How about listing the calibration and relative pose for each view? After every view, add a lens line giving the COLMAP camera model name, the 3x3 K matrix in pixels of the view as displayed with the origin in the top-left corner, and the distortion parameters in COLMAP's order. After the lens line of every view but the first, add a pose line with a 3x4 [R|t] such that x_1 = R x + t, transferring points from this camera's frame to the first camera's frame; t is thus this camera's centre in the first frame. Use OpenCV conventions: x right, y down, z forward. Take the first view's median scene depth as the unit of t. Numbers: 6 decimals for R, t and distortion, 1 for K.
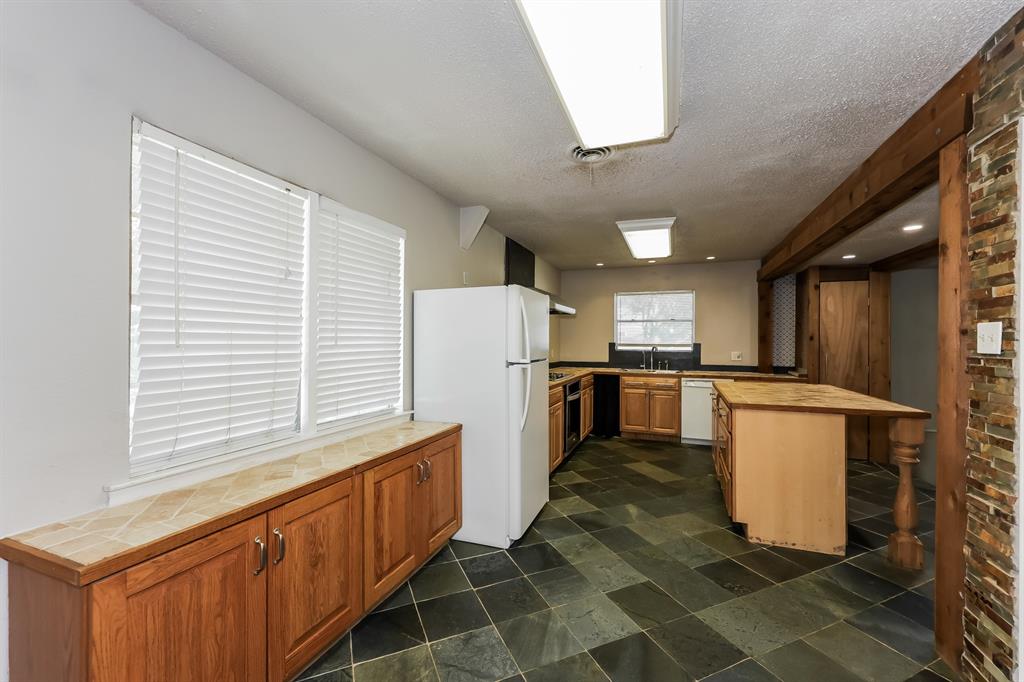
lens RADIAL K [[414.1, 0, 514.5], [0, 414.1, 339.8], [0, 0, 1]] dist [-0.003921, 0.000689]
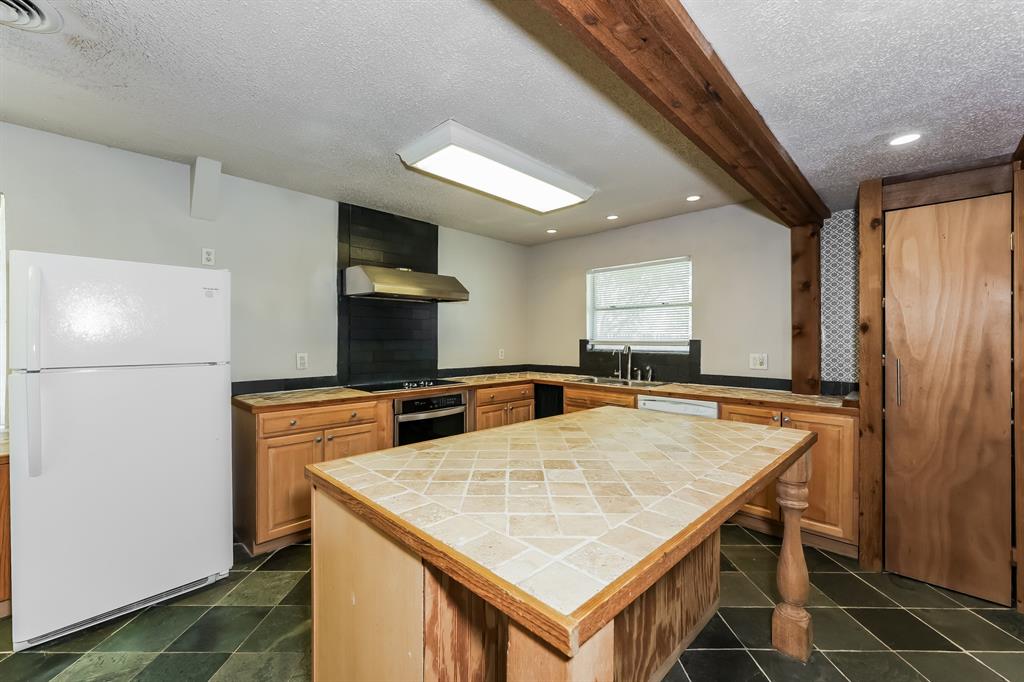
lens RADIAL K [[414.1, 0, 512.7], [0, 414.1, 338.2], [0, 0, 1]] dist [-0.003921, 0.000689]
pose [[0.919390, -0.006219, -0.393298, 0.530155], [0.006249, 0.999980, -0.001205, 0.006219], [0.393297, -0.001350, 0.919410, 0.385374]]
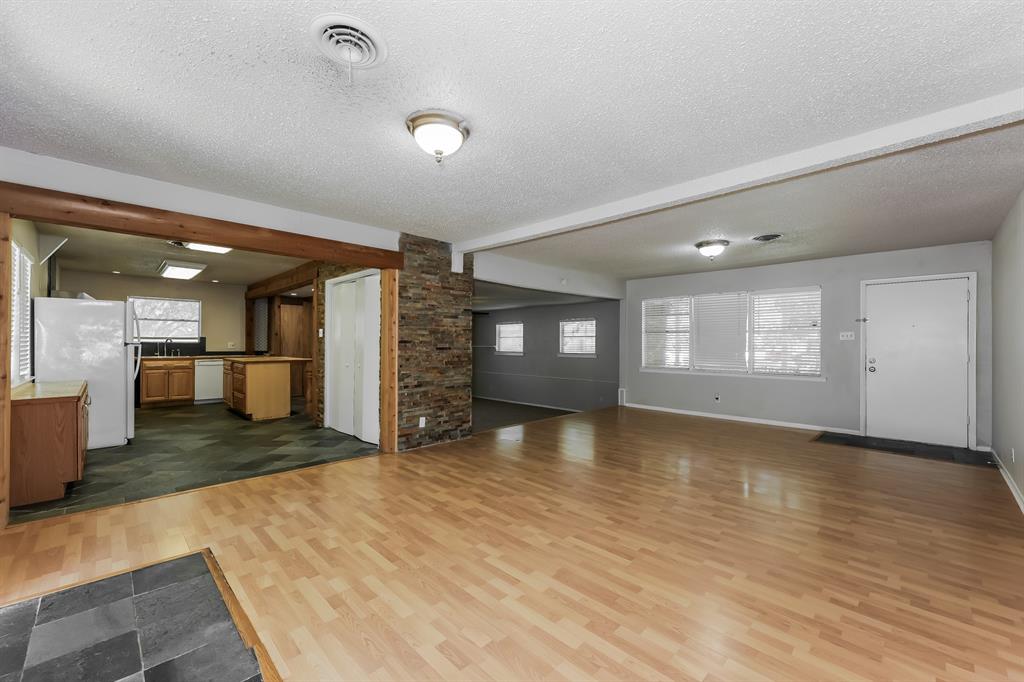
lens RADIAL K [[414.1, 0, 509.6], [0, 414.1, 342.7], [0, 0, 1]] dist [-0.003921, 0.000689]
pose [[0.412964, -0.004453, 0.910736, -0.536927], [-0.004240, 0.999968, 0.006812, 0.017503], [-0.910737, -0.006674, 0.412932, -0.716836]]
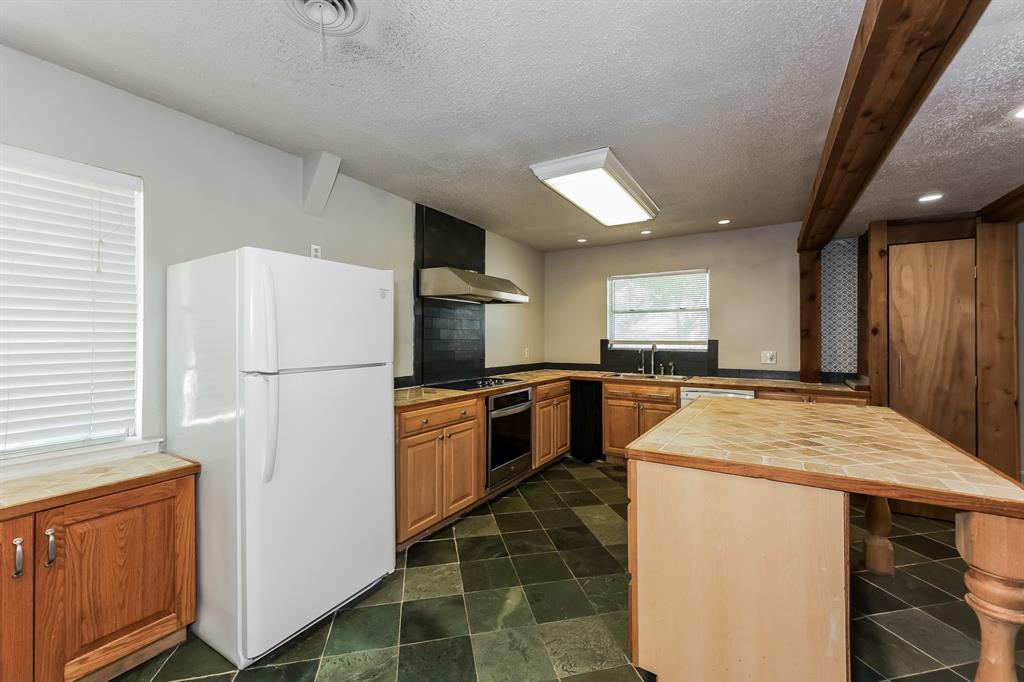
lens RADIAL K [[414.1, 0, 513.2], [0, 414.1, 335.5], [0, 0, 1]] dist [-0.003921, 0.000689]
pose [[0.983010, -0.006049, -0.183453, 0.274952], [0.005292, 0.999975, -0.004616, 0.002897], [0.183476, 0.003566, 0.983018, 0.250156]]
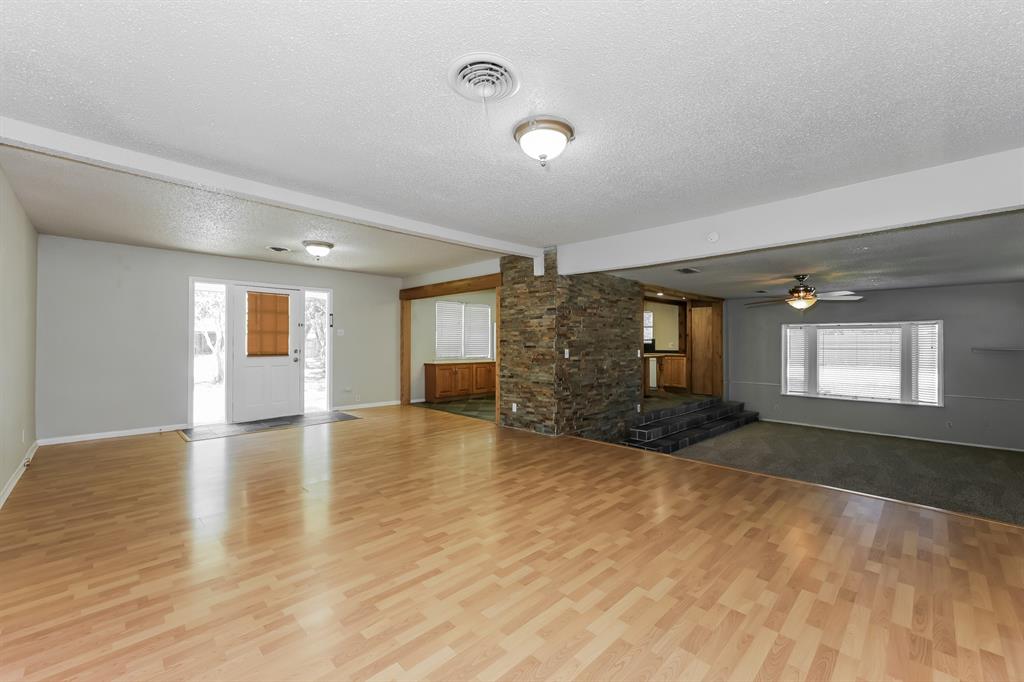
lens RADIAL K [[414.1, 0, 513.7], [0, 414.1, 341.7], [0, 0, 1]] dist [-0.003921, 0.000689]
pose [[0.911349, -0.007360, -0.411568, 0.781603], [0.006359, 0.999973, -0.003801, 0.029874], [0.411585, 0.000847, 0.911371, -1.214906]]
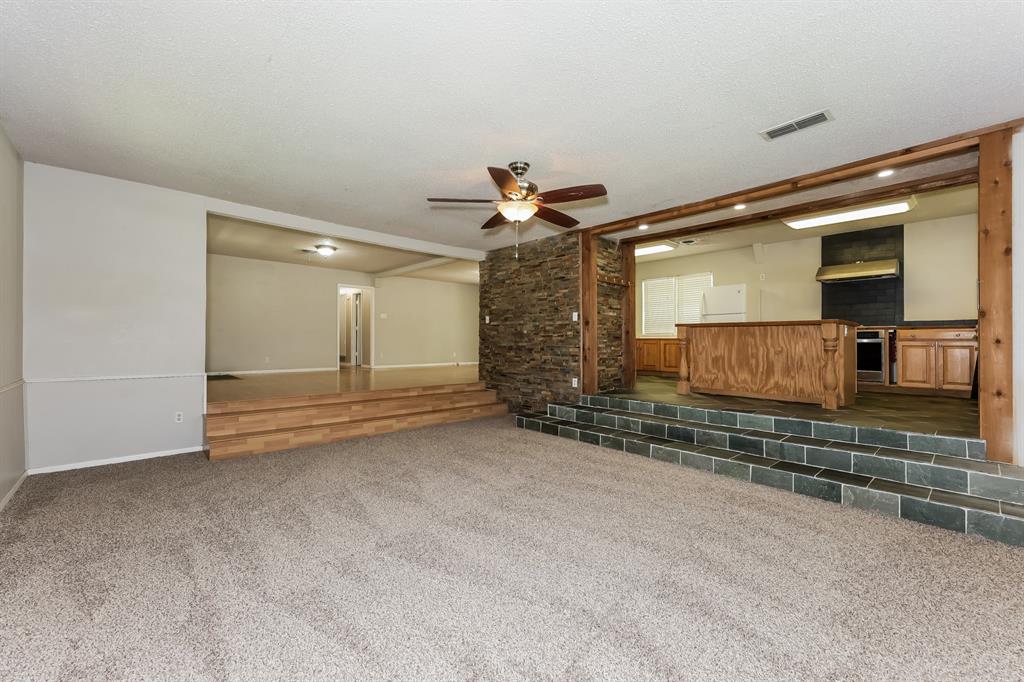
lens RADIAL K [[414.1, 0, 511.1], [0, 414.1, 341.8], [0, 0, 1]] dist [-0.003921, 0.000689]
pose [[-0.440749, -0.010980, -0.897563, 1.714092], [-0.004512, 0.999940, -0.010017, 0.149986], [0.897619, -0.000365, -0.440772, 0.589017]]
